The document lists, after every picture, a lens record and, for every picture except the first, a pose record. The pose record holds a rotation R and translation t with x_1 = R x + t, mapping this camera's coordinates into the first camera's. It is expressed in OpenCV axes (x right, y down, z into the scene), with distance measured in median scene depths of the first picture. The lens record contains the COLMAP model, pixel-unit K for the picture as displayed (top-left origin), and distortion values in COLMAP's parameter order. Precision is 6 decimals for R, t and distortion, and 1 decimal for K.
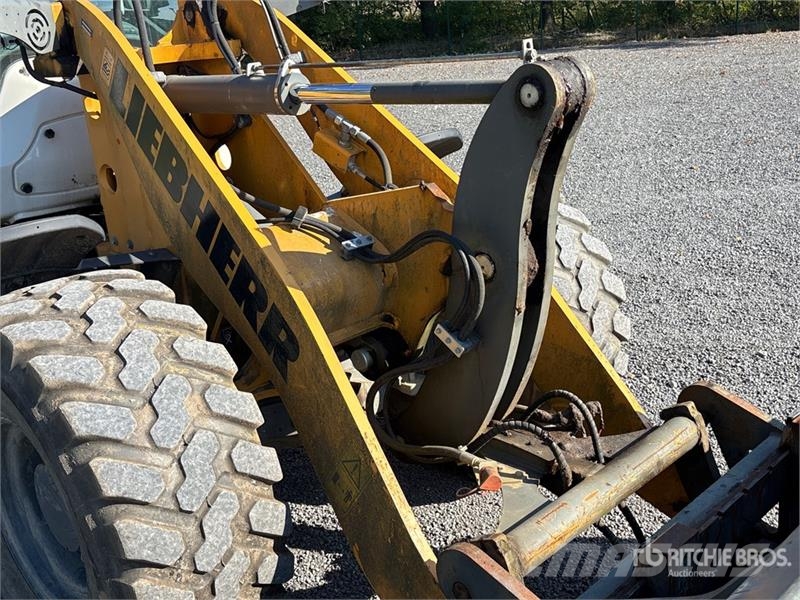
lens RADIAL K [[884.8, 0, 399.4], [0, 884.8, 299.3], [0, 0, 1]] dist [0.017707, 0.000000]
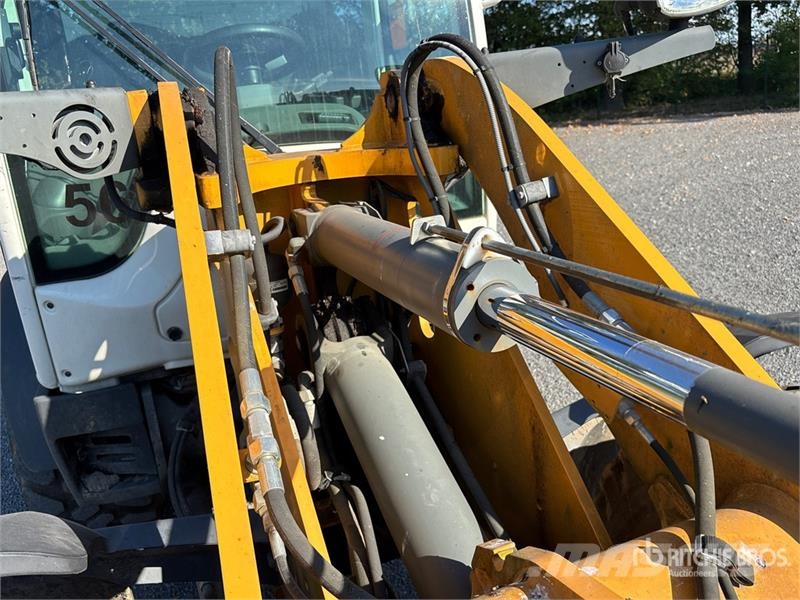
lens RADIAL K [[710.5, 0, 399.8], [0, 710.5, 304.3], [0, 0, 1]] dist [0.044660, -0.024428]
pose [[0.921916, 0.105796, -0.372664, -0.033485], [-0.106271, 0.994149, 0.019332, -0.249363], [0.372529, 0.021781, 0.927765, 0.708059]]
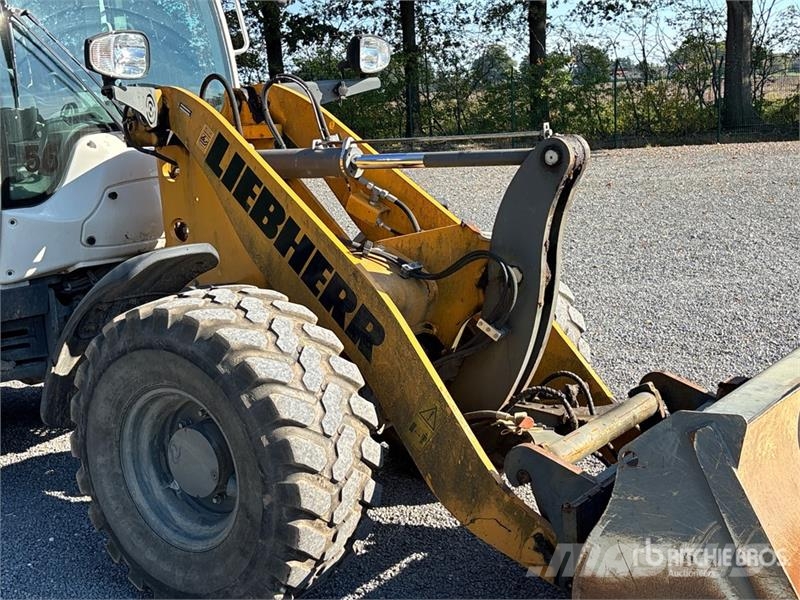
lens RADIAL K [[1004.9, 0, 400.0], [0, 1004.9, 300.5], [0, 0, 1]] dist [0.077147, 0.000000]
pose [[0.989675, 0.003127, 0.143299, -0.283297], [0.015998, 0.991105, -0.132117, 0.189795], [-0.142437, 0.133045, 0.980821, -0.506529]]
